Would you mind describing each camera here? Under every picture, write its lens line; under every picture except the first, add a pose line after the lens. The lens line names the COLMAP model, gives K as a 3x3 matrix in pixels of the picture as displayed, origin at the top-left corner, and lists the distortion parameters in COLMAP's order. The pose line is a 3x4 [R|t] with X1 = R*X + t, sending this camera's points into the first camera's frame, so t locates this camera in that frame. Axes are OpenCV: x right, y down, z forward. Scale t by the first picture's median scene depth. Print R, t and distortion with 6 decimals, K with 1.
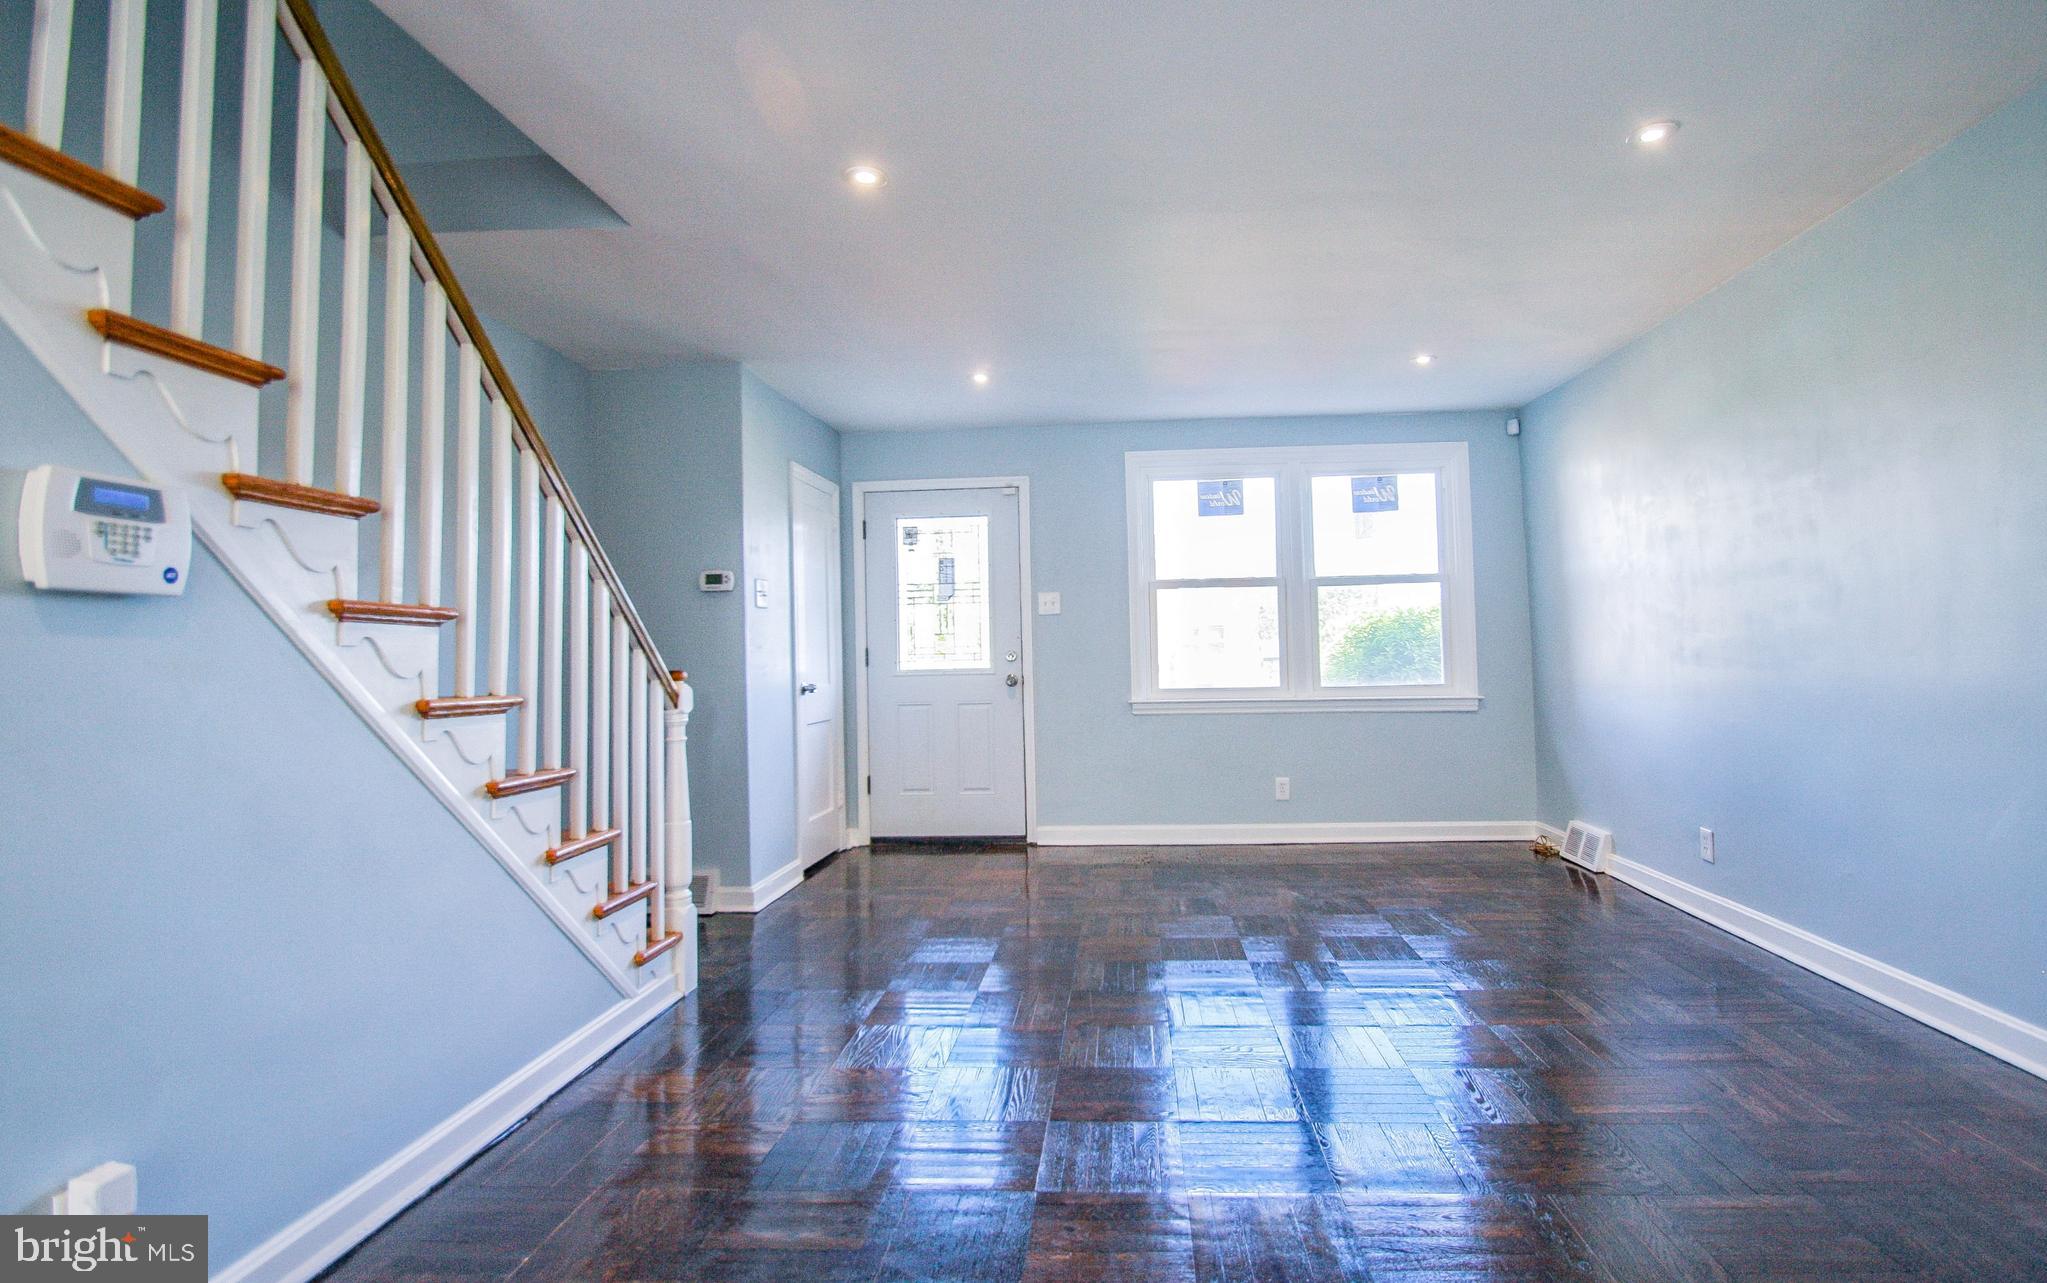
lens RADIAL K [[984.3, 0, 1075.3], [0, 984.3, 628.3], [0, 0, 1]] dist [-0.001310, -0.000774]
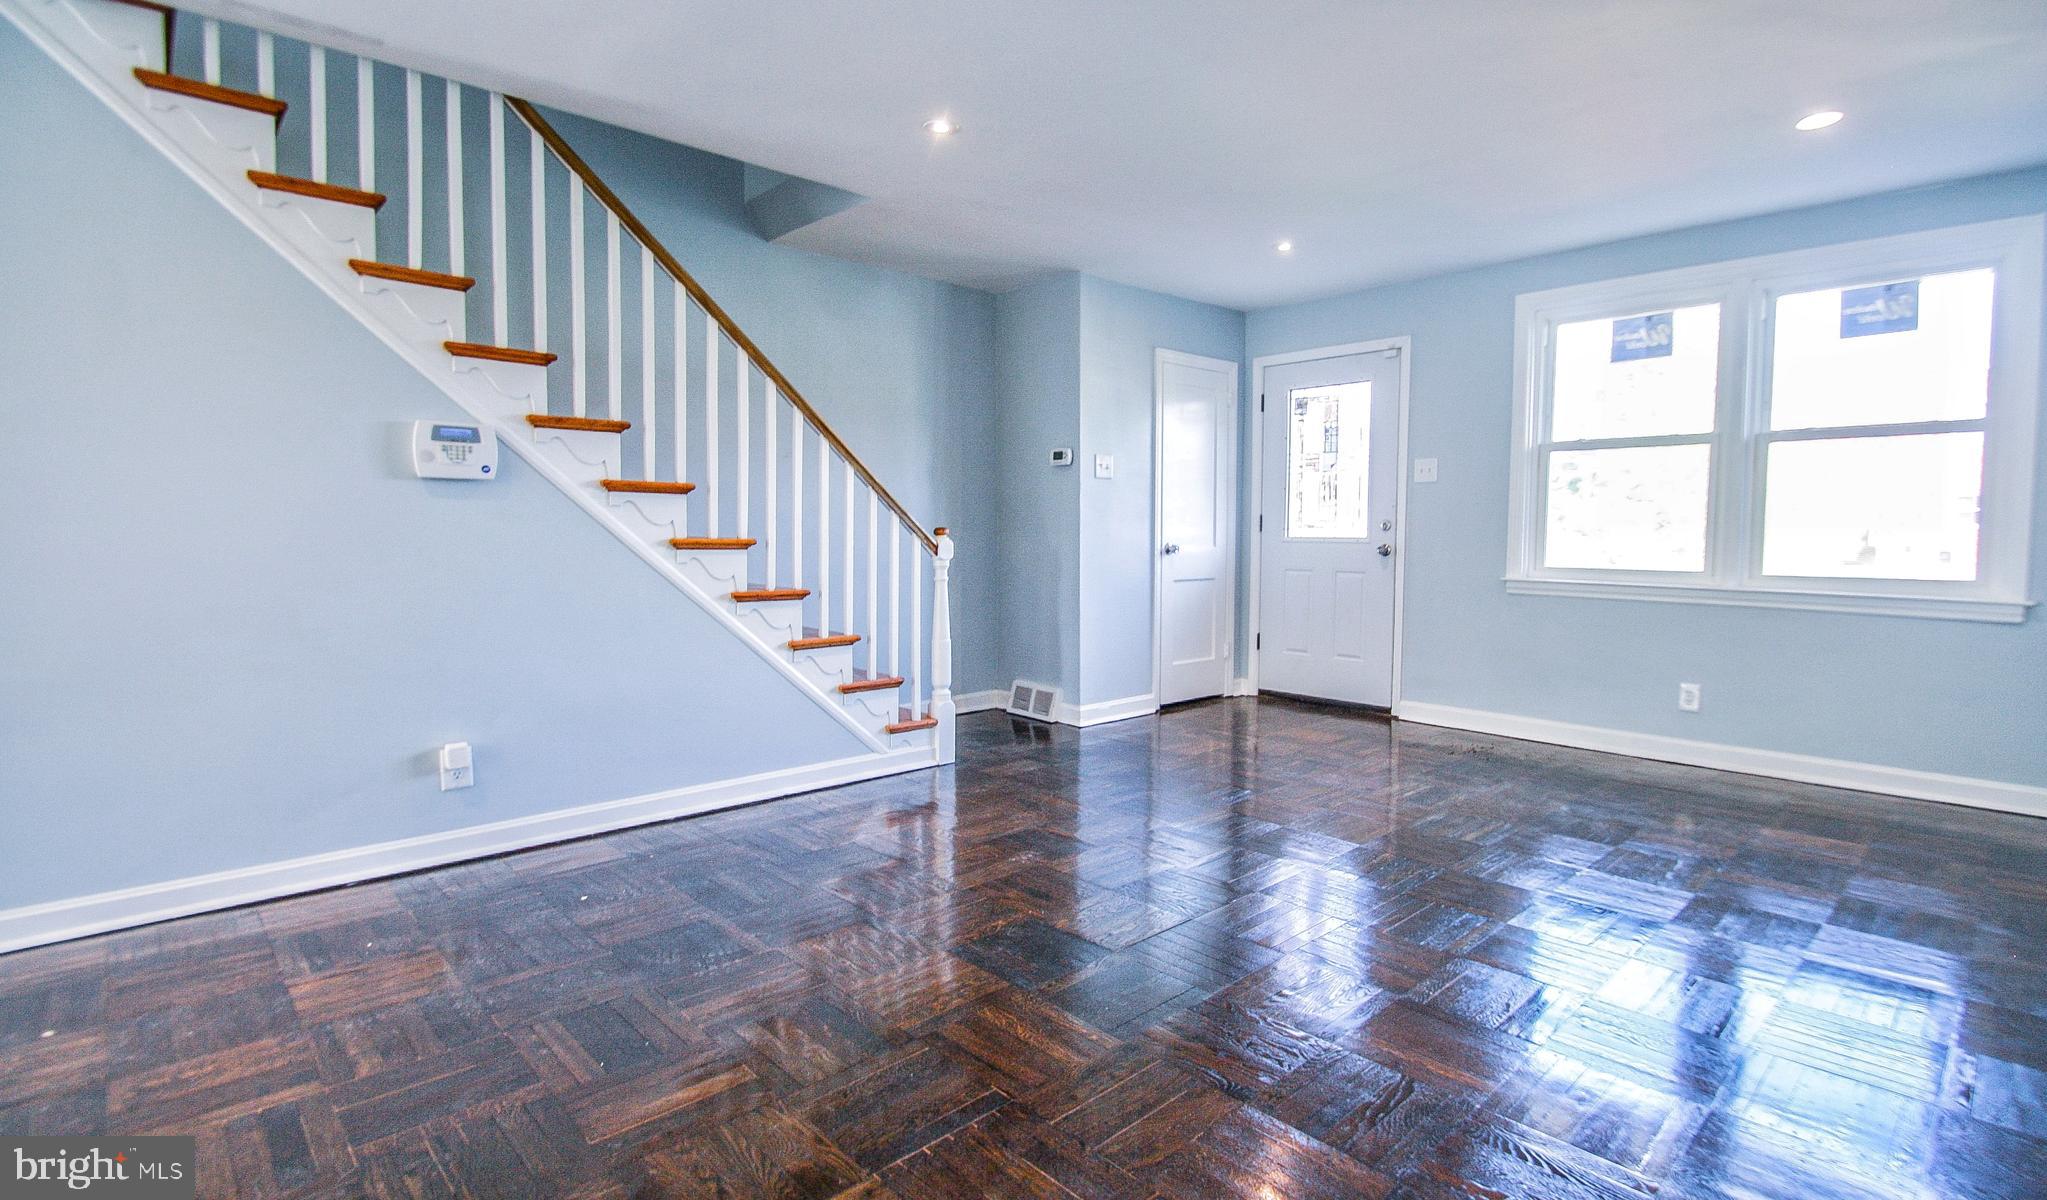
lens RADIAL K [[971.6, 0, 1083.2], [0, 971.6, 598.3], [0, 0, 1]] dist [0.000845, 0.000083]
pose [[0.749652, 0.072866, -0.657809, 0.356667], [-0.003236, 0.994312, 0.106453, -0.001622], [0.661824, -0.077674, 0.745624, 0.077682]]
